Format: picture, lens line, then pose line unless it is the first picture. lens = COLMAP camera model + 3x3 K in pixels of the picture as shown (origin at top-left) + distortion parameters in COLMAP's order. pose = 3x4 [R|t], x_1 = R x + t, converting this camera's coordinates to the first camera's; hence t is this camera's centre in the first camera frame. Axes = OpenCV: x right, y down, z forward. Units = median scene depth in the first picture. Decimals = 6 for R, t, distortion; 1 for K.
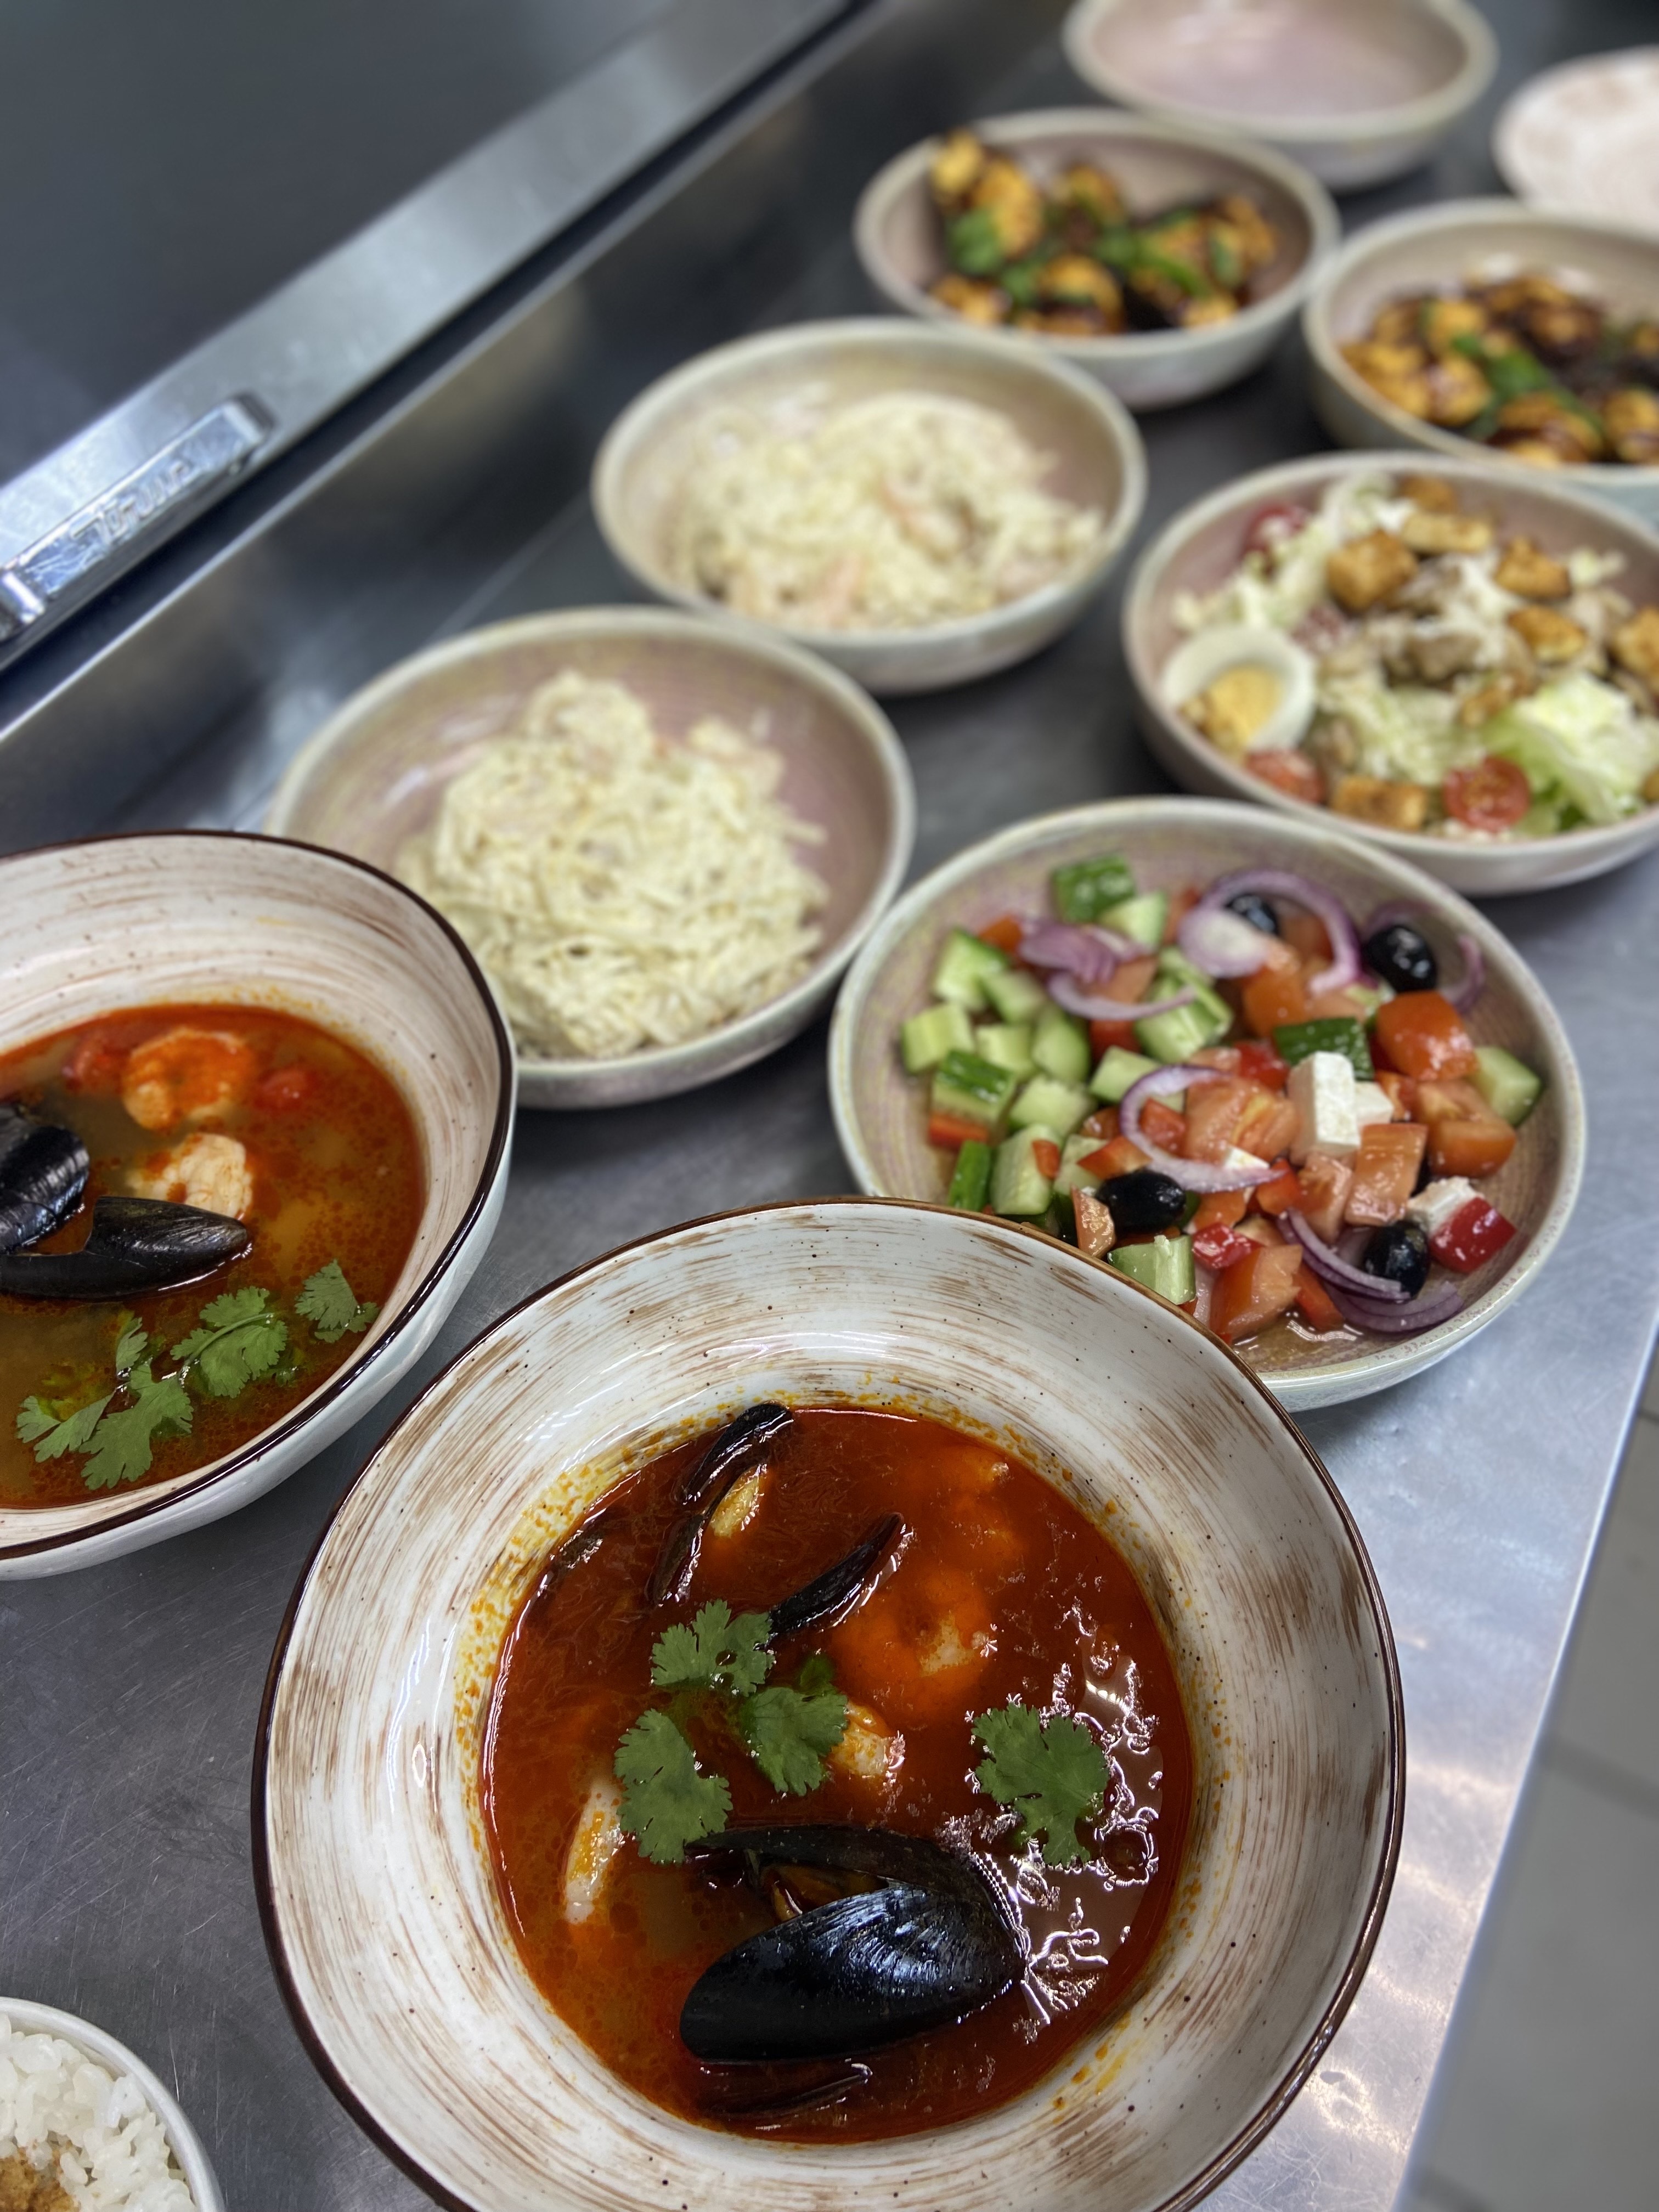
lens RADIAL K [[1730.2, 0, 873.8], [0, 1730.2, 1092.1], [0, 0, 1]] dist [0.104067, -0.043105]
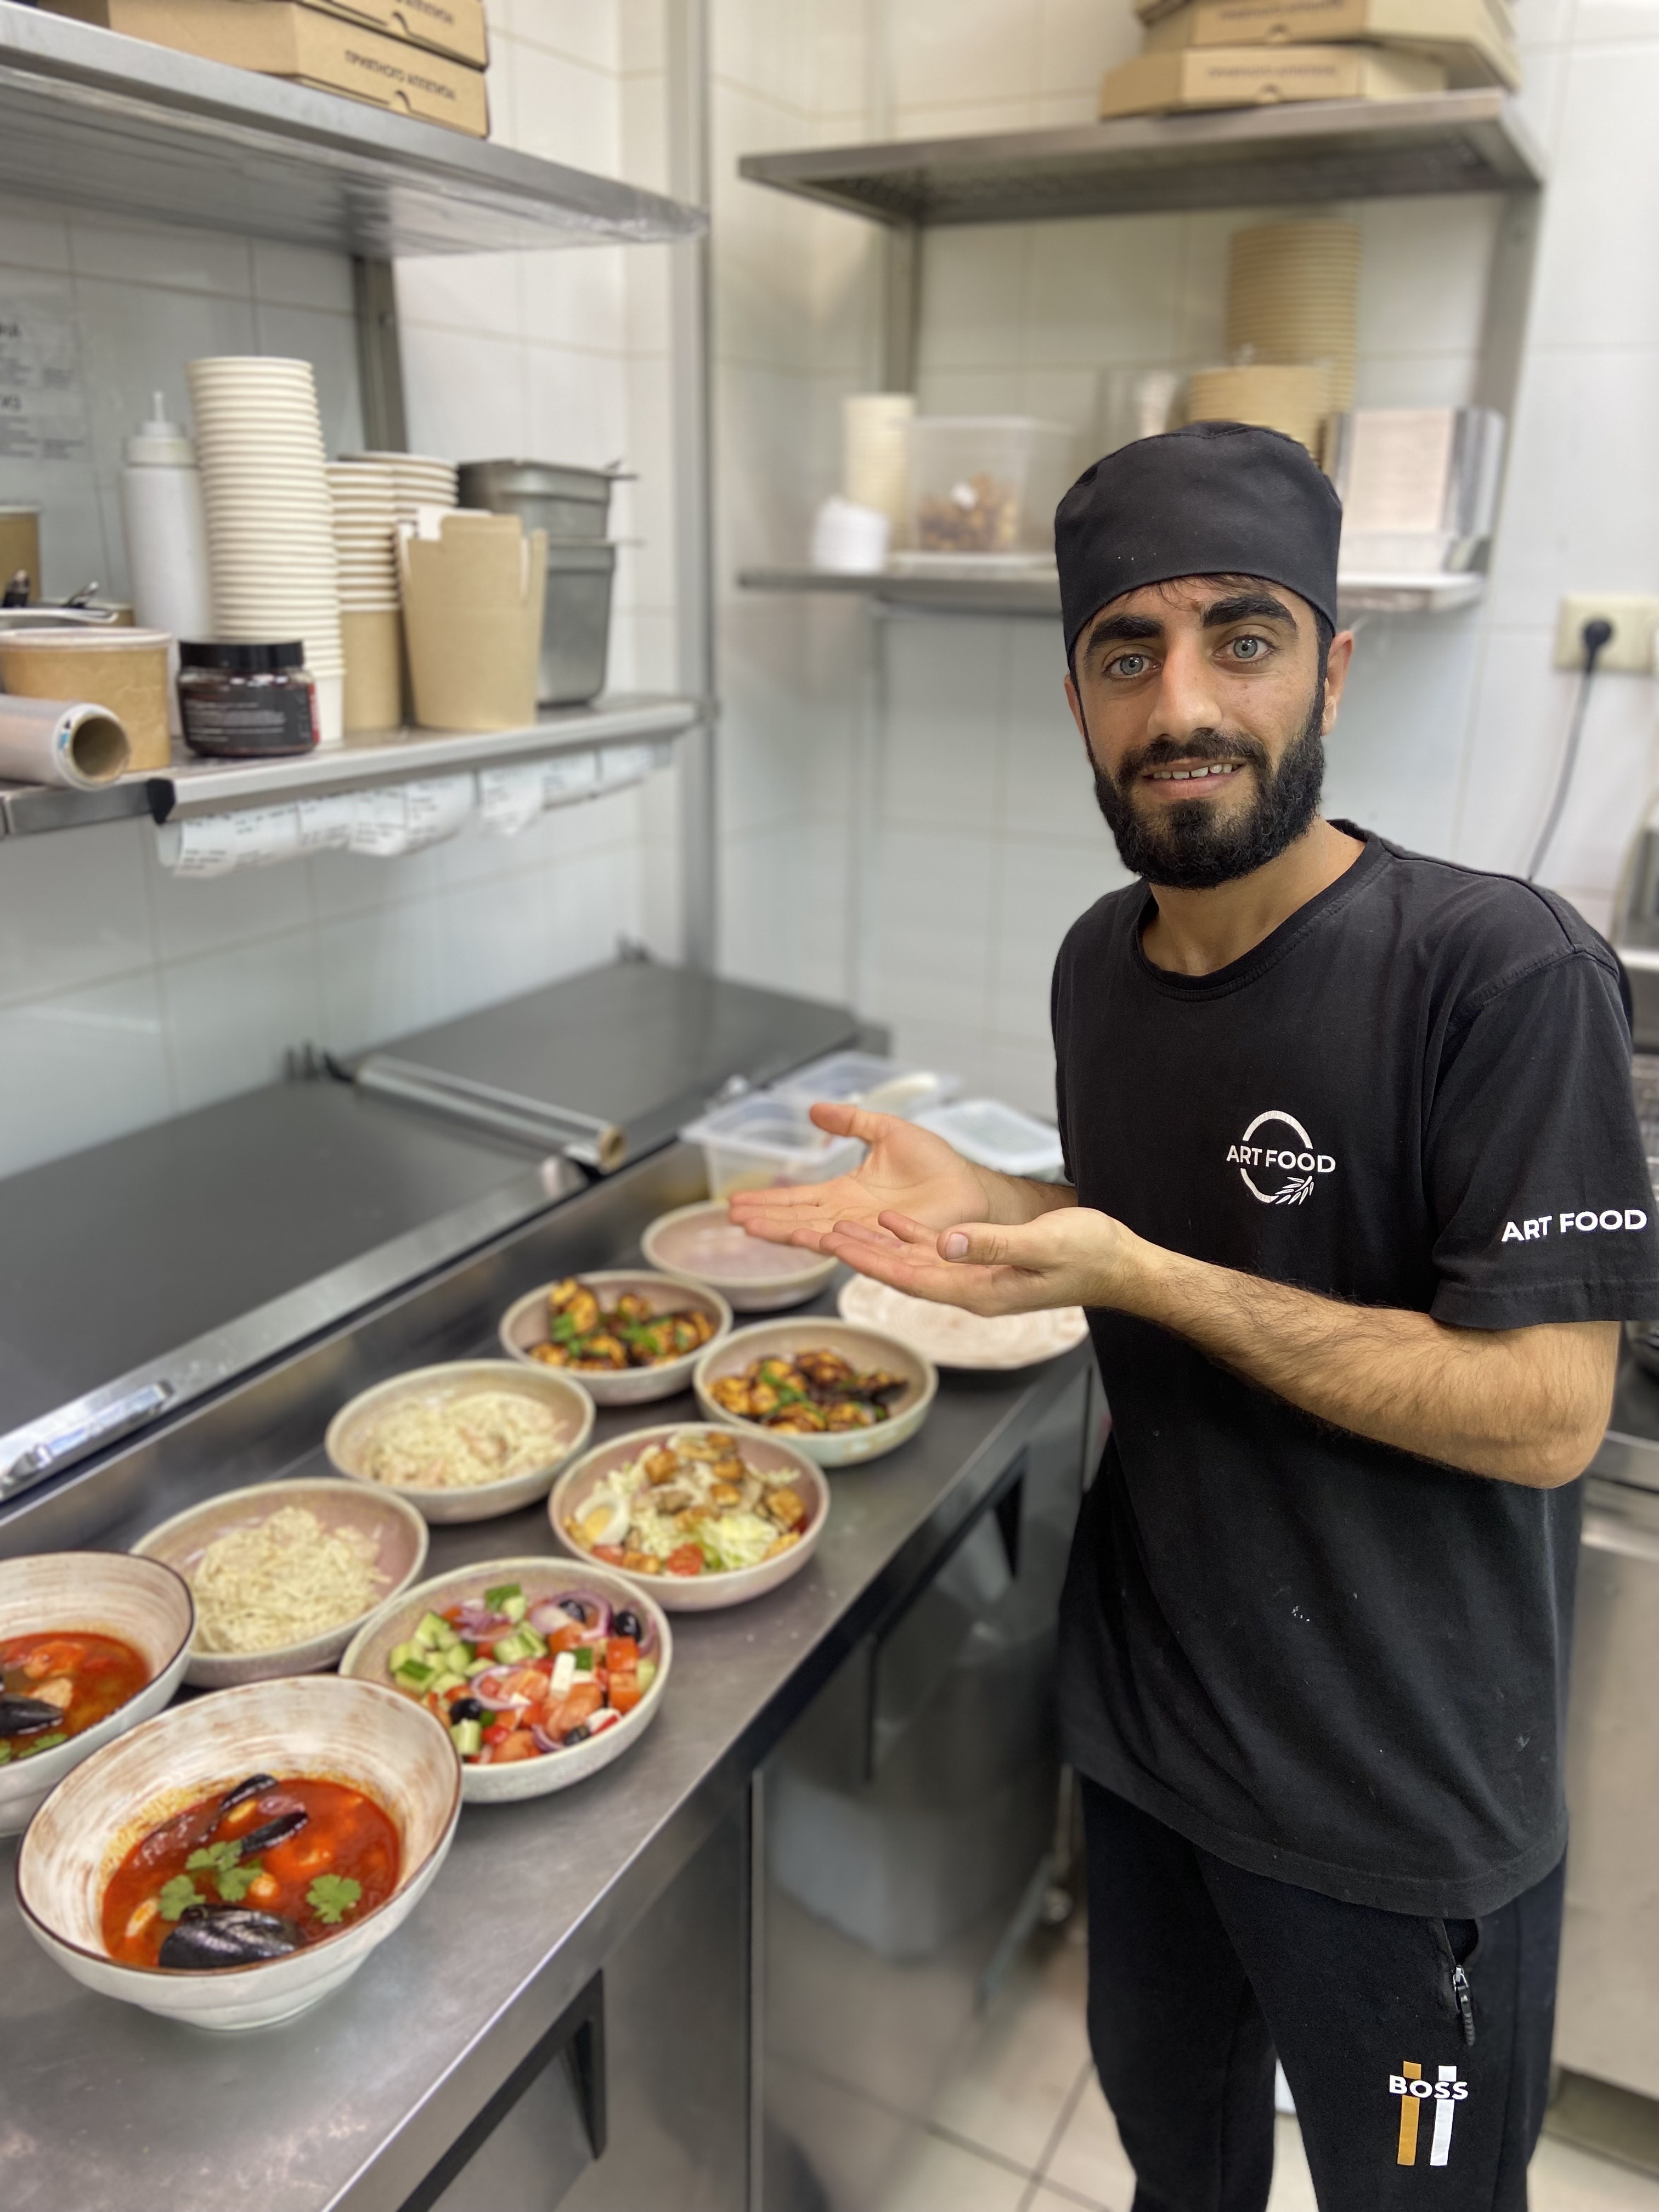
lens RADIAL K [[1730.2, 0, 842.1], [0, 1730.2, 1103.5], [0, 0, 1]] dist [0.104067, -0.043105]
pose [[0.999576, 0.029116, 0.000940, 0.536057], [-0.023983, 0.840804, -0.540808, 0.539869], [-0.016537, 0.540556, 0.841146, -1.186461]]
